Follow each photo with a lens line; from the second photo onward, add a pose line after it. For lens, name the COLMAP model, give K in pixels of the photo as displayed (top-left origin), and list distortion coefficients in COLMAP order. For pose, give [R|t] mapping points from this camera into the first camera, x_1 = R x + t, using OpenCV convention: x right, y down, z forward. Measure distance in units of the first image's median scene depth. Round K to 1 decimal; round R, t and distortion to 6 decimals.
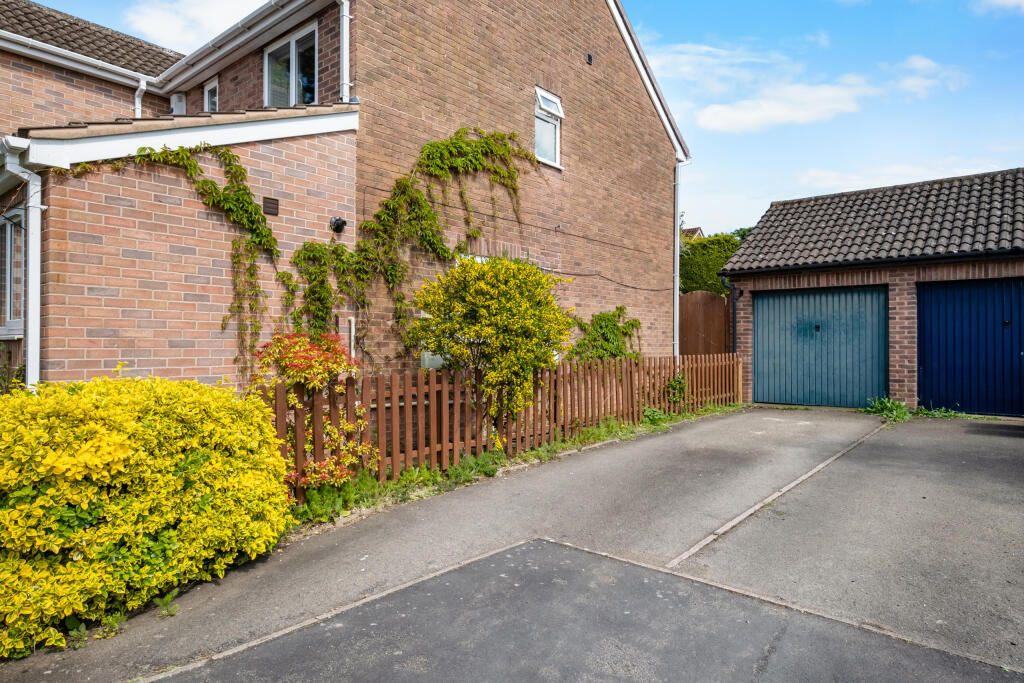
lens RADIAL K [[616.2, 0, 511.8], [0, 616.2, 352.4], [0, 0, 1]] dist [0.000115, 0.001159]
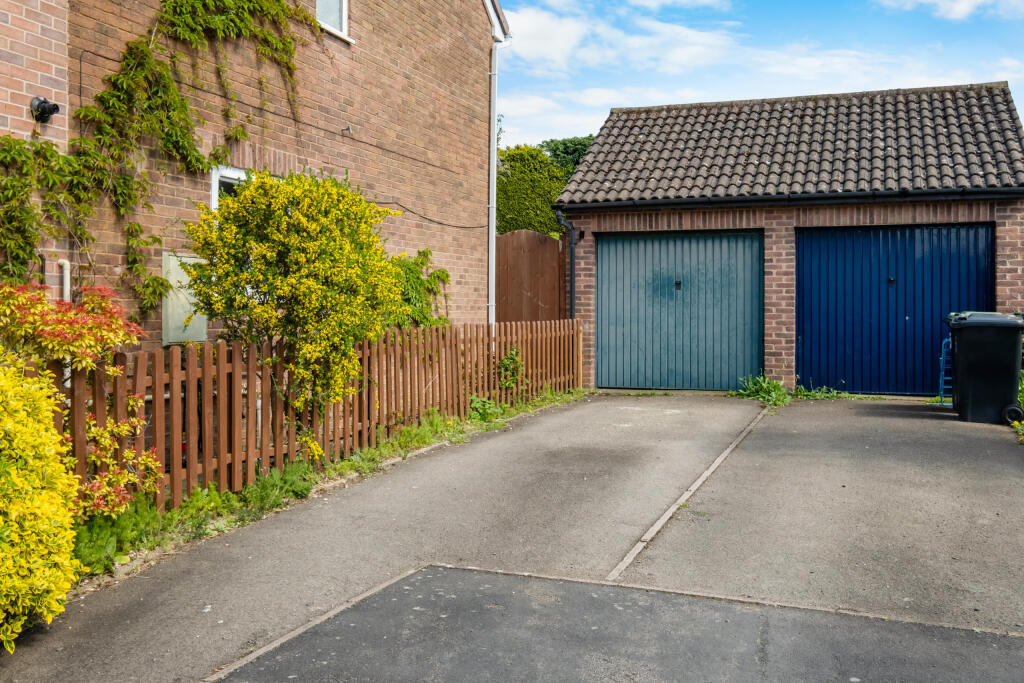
lens RADIAL K [[983.4, 0, 512.0], [0, 983.4, 333.6], [0, 0, 1]] dist [0.023501, 0.000000]
pose [[0.941557, -0.007362, 0.336774, -0.156964], [0.003278, 0.999914, 0.012692, 0.005436], [-0.336838, -0.010847, 0.941500, -0.086758]]
